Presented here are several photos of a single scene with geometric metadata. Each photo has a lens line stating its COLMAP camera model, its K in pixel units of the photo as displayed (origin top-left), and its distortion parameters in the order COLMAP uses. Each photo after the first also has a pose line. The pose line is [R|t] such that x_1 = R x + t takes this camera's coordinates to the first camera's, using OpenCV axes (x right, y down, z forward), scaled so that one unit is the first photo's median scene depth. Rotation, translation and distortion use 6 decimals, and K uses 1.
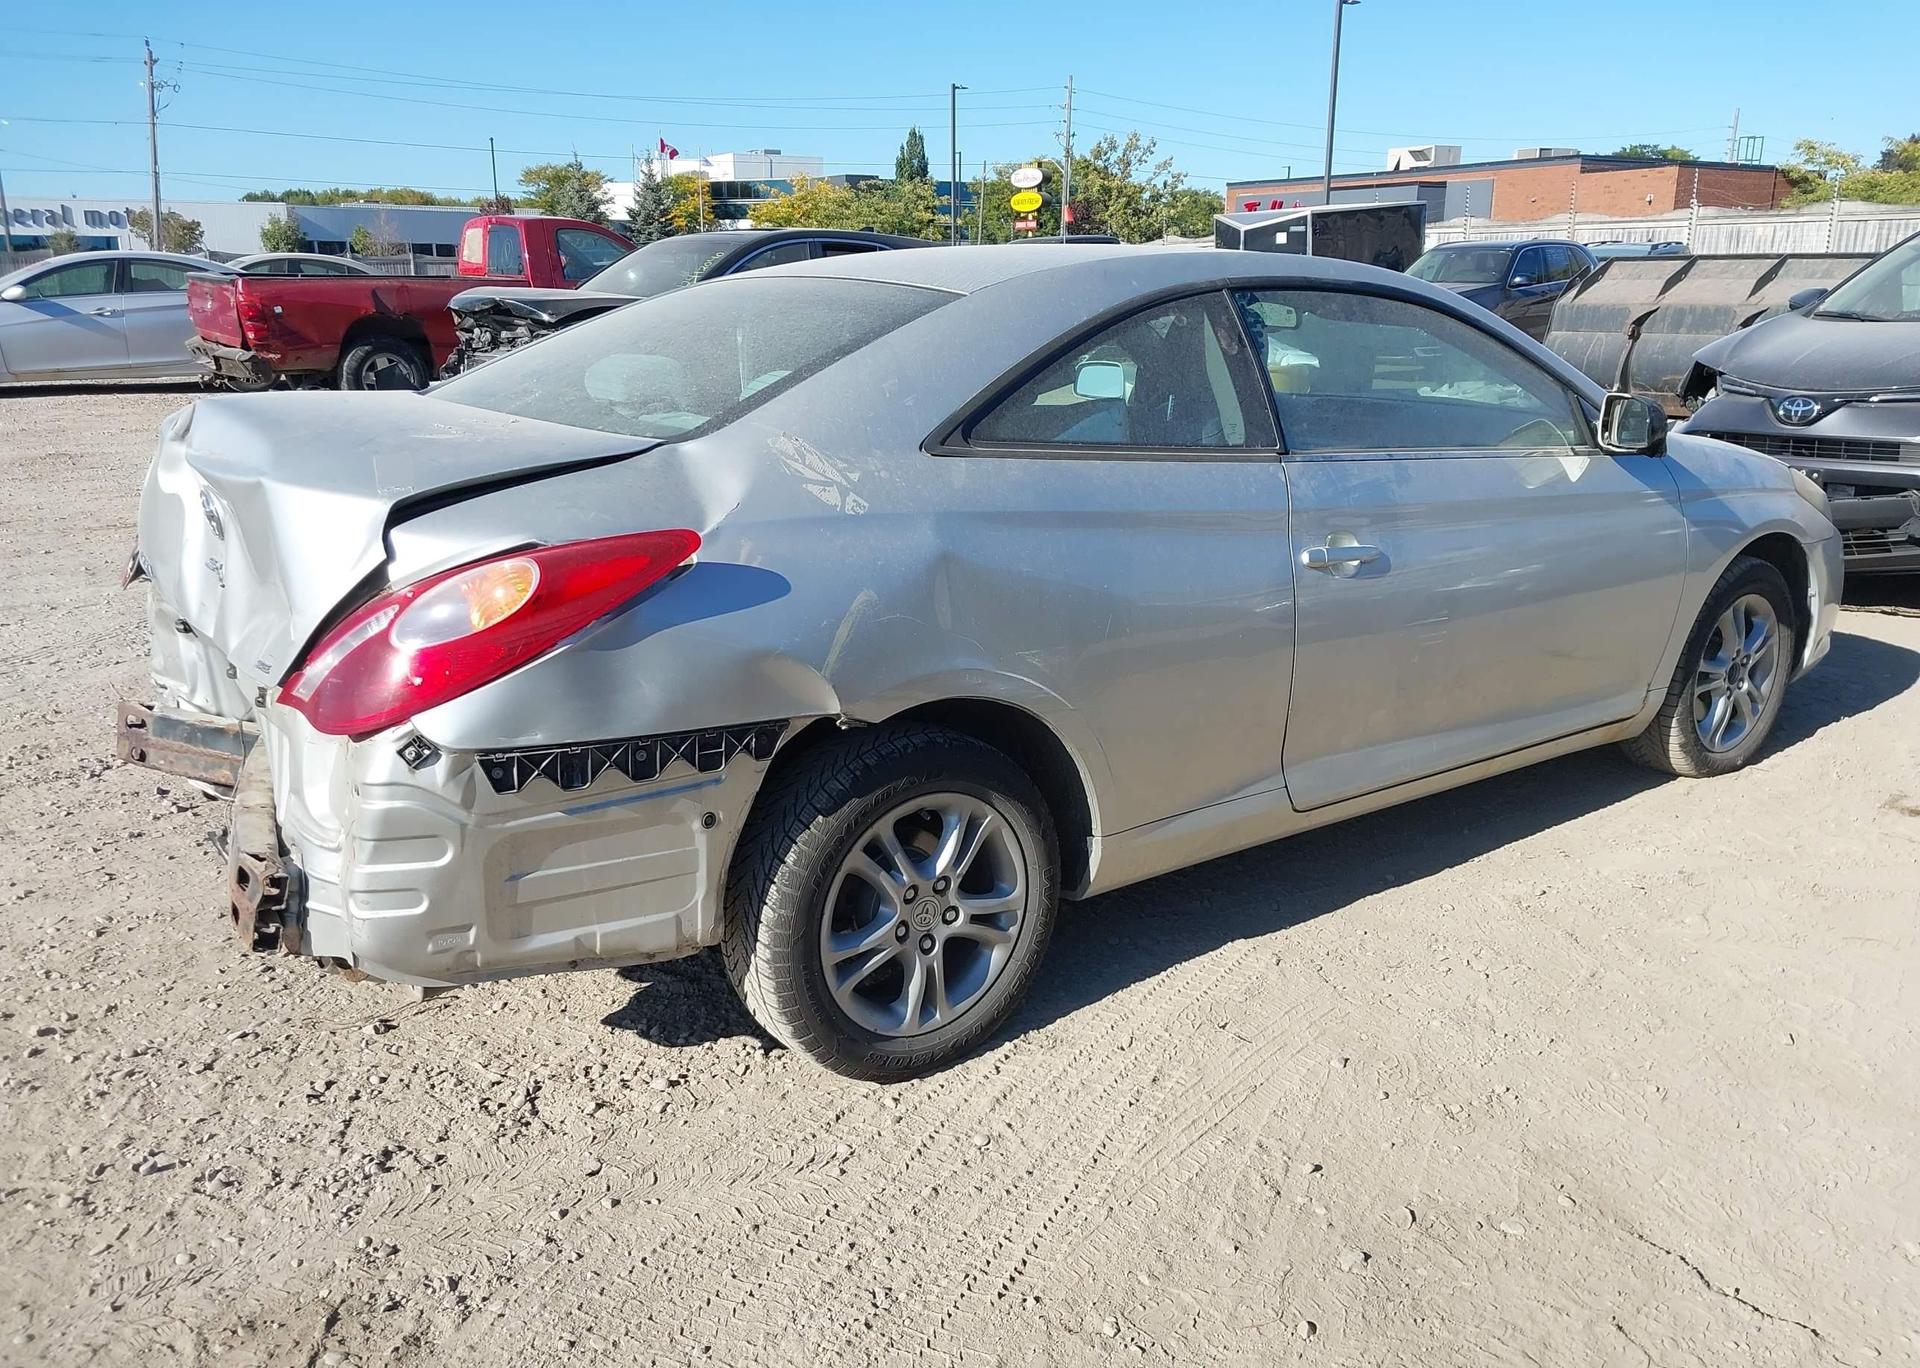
lens RADIAL K [[1483.8, 0, 981.0], [0, 1483.8, 689.5], [0, 0, 1]] dist [0.020546, -0.016616]
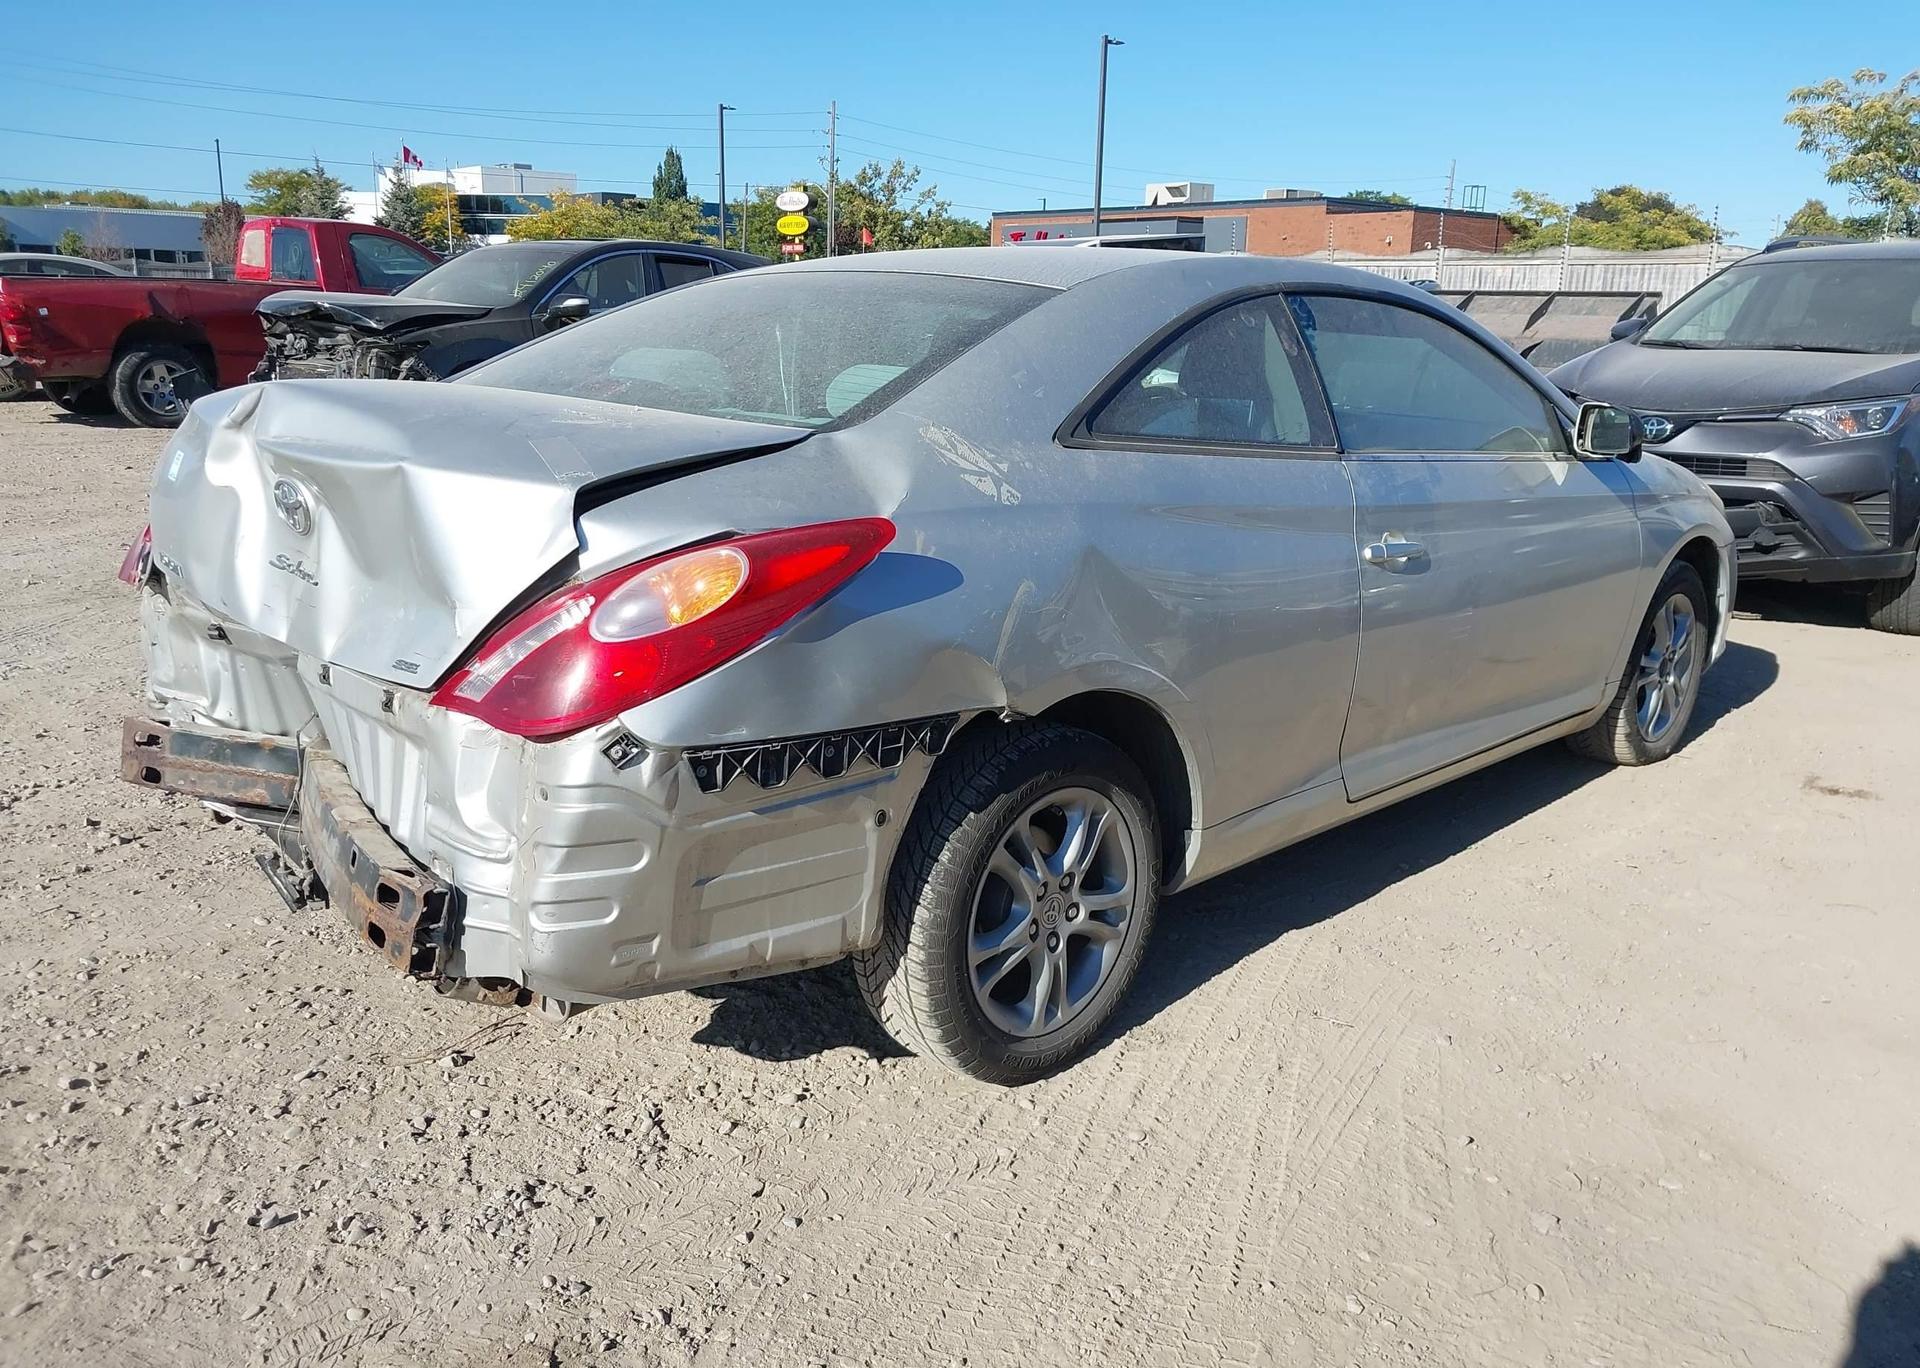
lens RADIAL K [[1483.8, 0, 980.1], [0, 1483.8, 682.1], [0, 0, 1]] dist [0.020546, -0.016616]
pose [[0.988132, -0.016812, 0.152685, -0.225342], [0.019898, 0.999627, -0.018704, 0.015593], [-0.152314, 0.021520, 0.988098, 0.025700]]
